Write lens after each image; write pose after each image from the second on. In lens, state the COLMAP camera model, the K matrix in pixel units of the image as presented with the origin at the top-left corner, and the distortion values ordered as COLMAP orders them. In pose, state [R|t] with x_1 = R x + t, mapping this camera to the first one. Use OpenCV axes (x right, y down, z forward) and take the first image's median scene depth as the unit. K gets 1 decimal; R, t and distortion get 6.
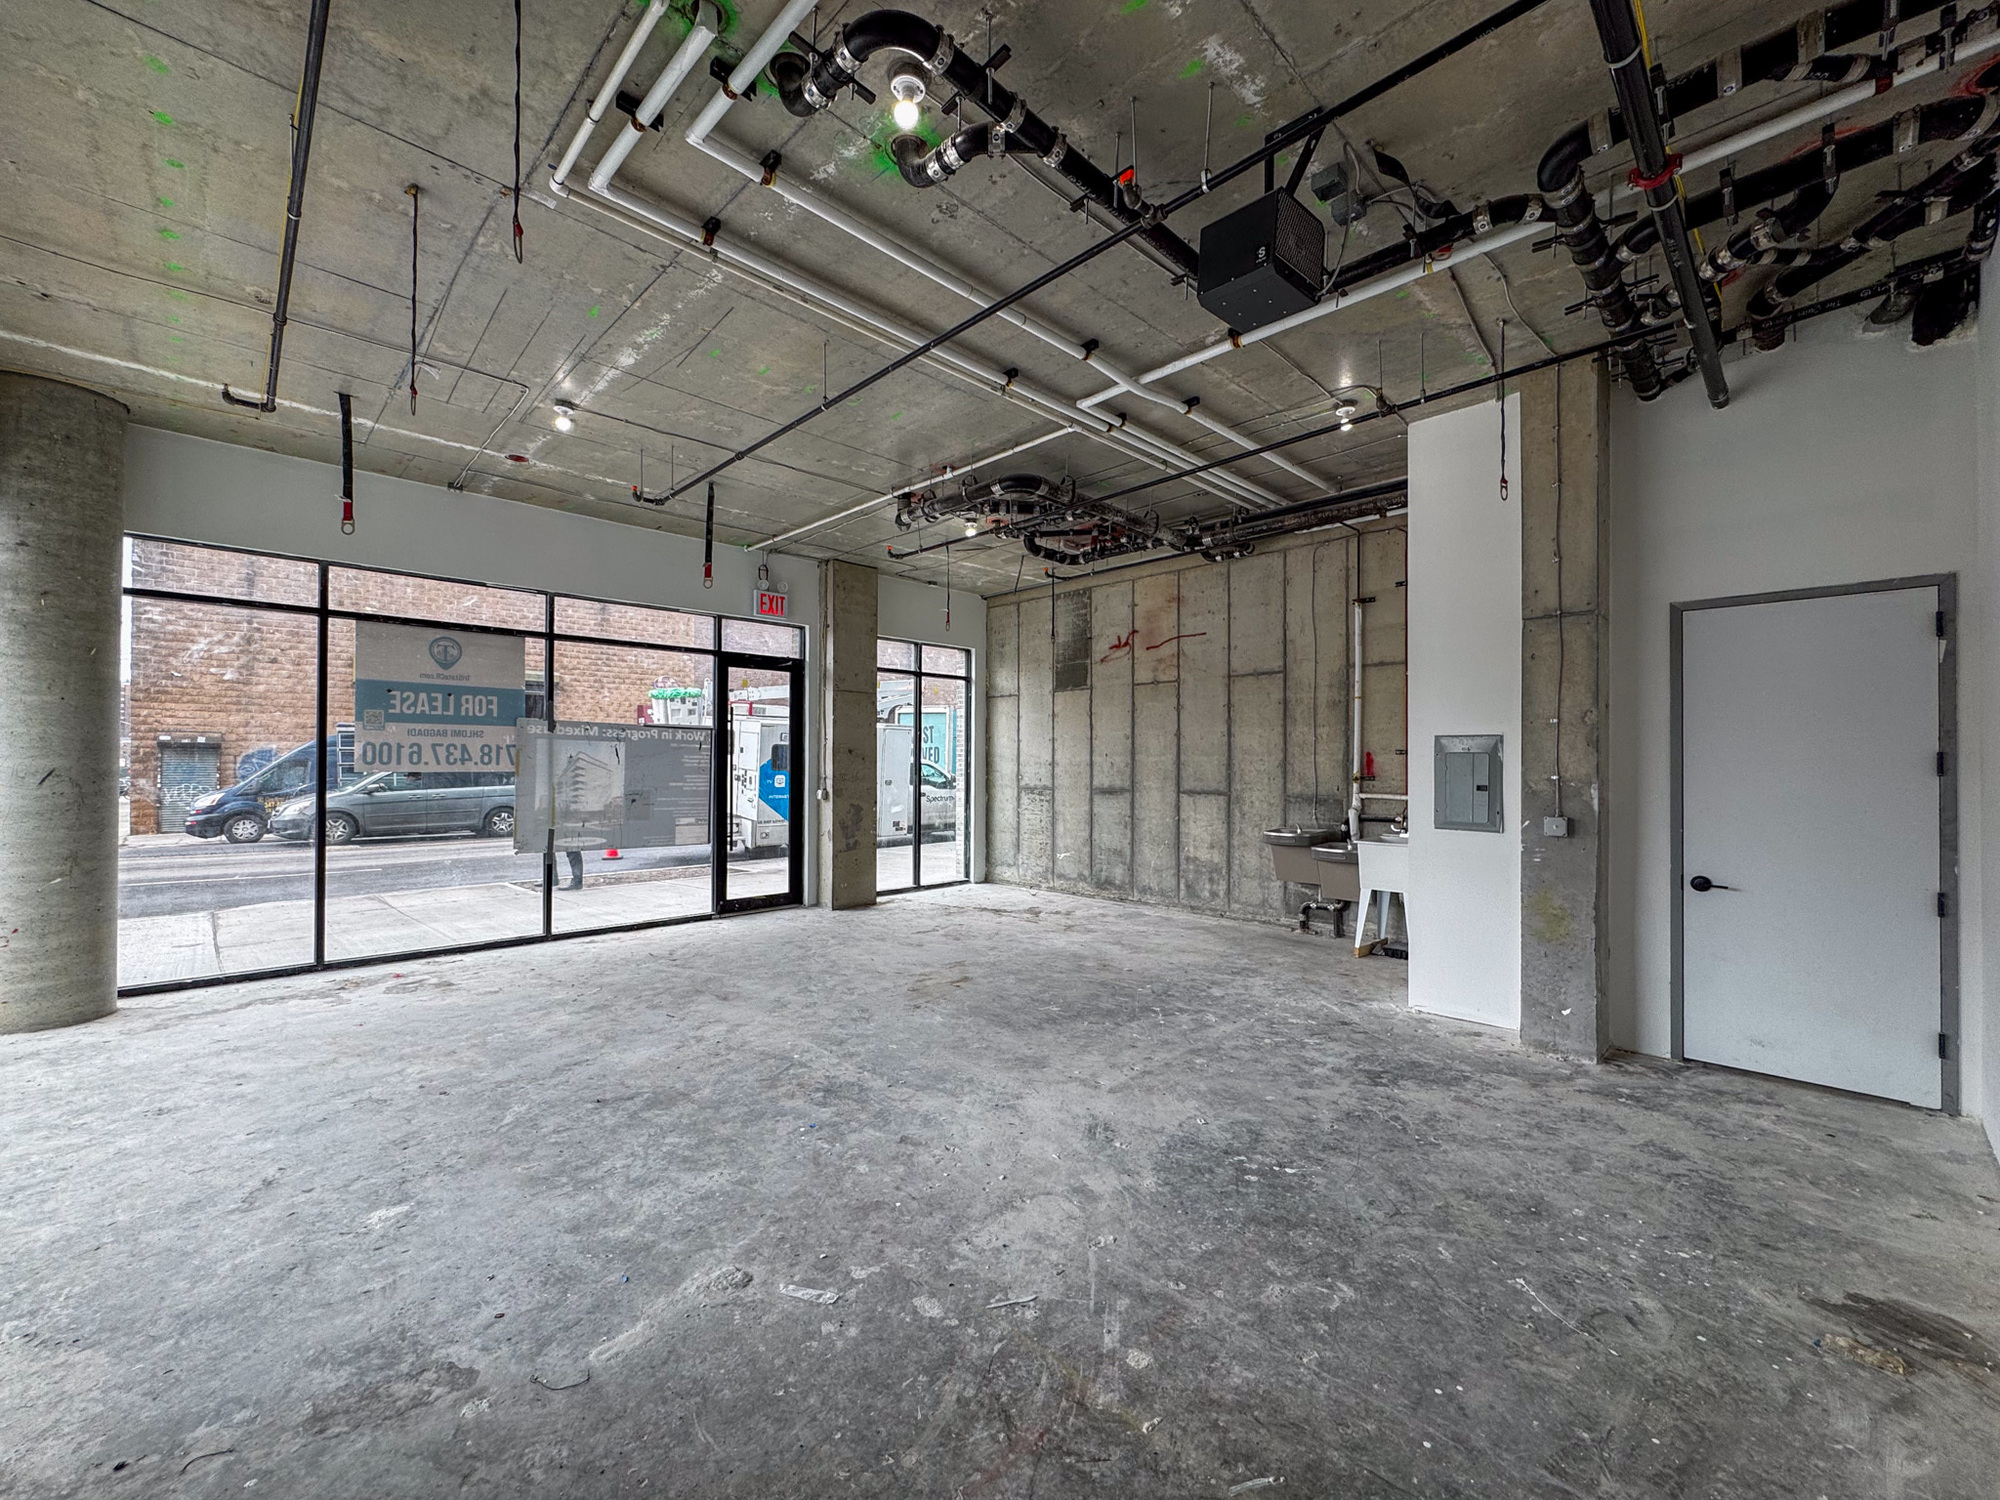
lens RADIAL K [[807.8, 0, 963.5], [0, 807.8, 755.5], [0, 0, 1]] dist [-0.003356, -0.000335]
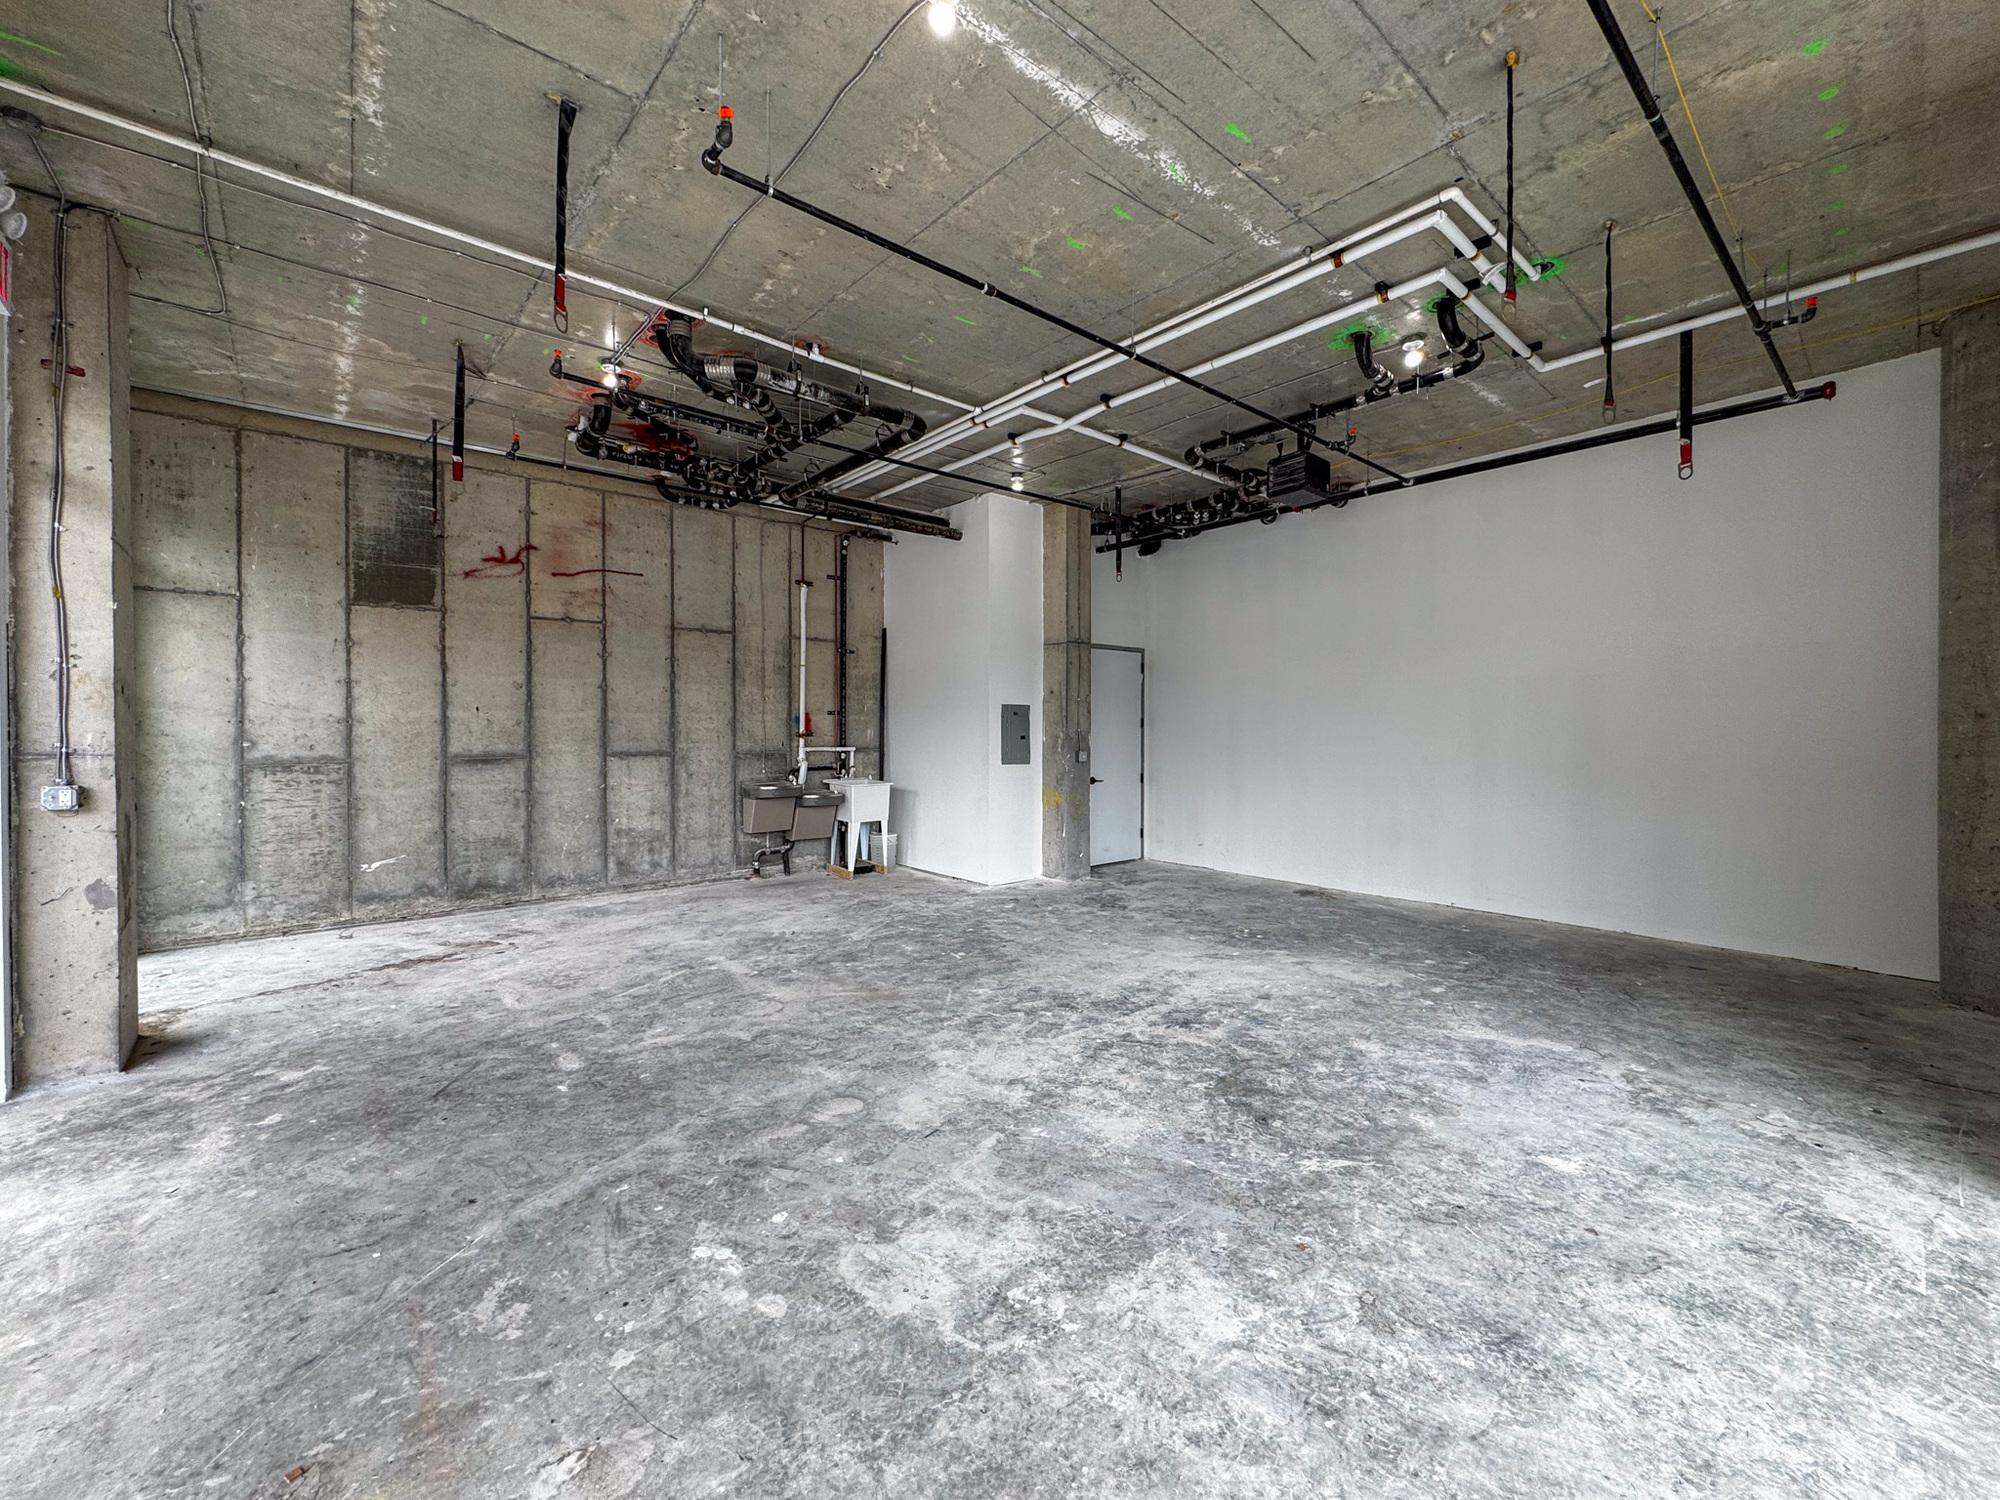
lens RADIAL K [[819.8, 0, 1020.1], [0, 819.8, 733.4], [0, 0, 1]] dist [-0.003827, -0.000187]
pose [[0.029078, -0.011117, 0.999515, -0.951859], [-0.012075, 0.999861, 0.011472, 0.012722], [-0.999504, -0.012402, 0.028940, 0.896457]]
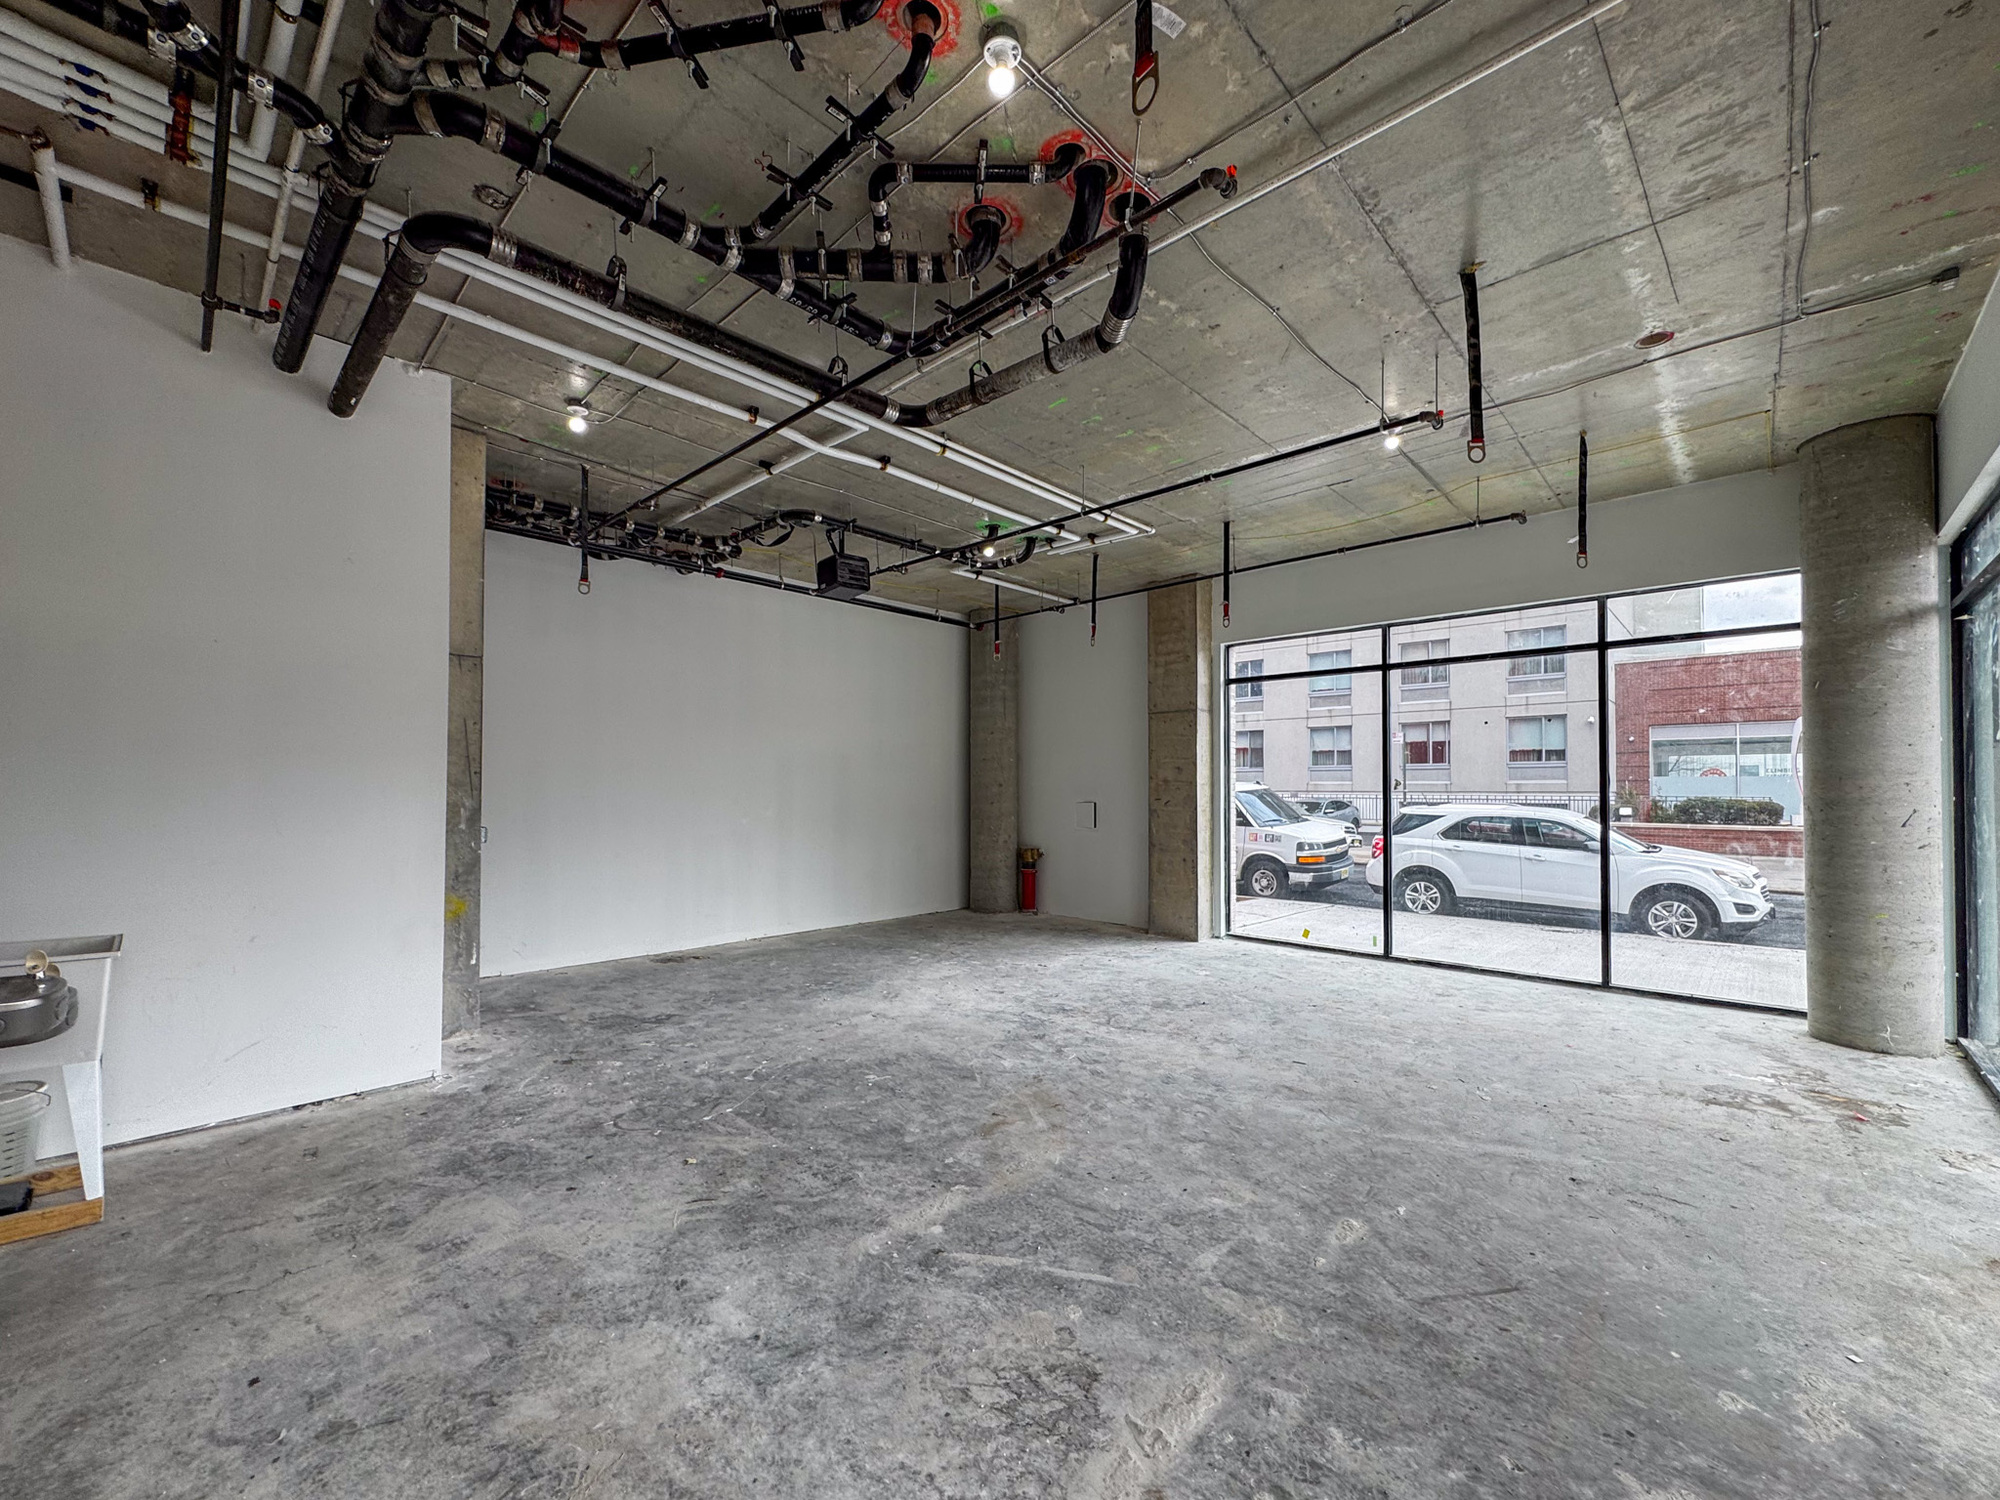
lens RADIAL K [[824.2, 0, 993.6], [0, 824.2, 762.4], [0, 0, 1]] dist [-0.003048, 0.000213]
pose [[-0.997800, -0.009789, -0.065563, 0.046474], [-0.006917, 0.999012, -0.043900, 0.024946], [0.065928, -0.043350, -0.996882, 1.876824]]
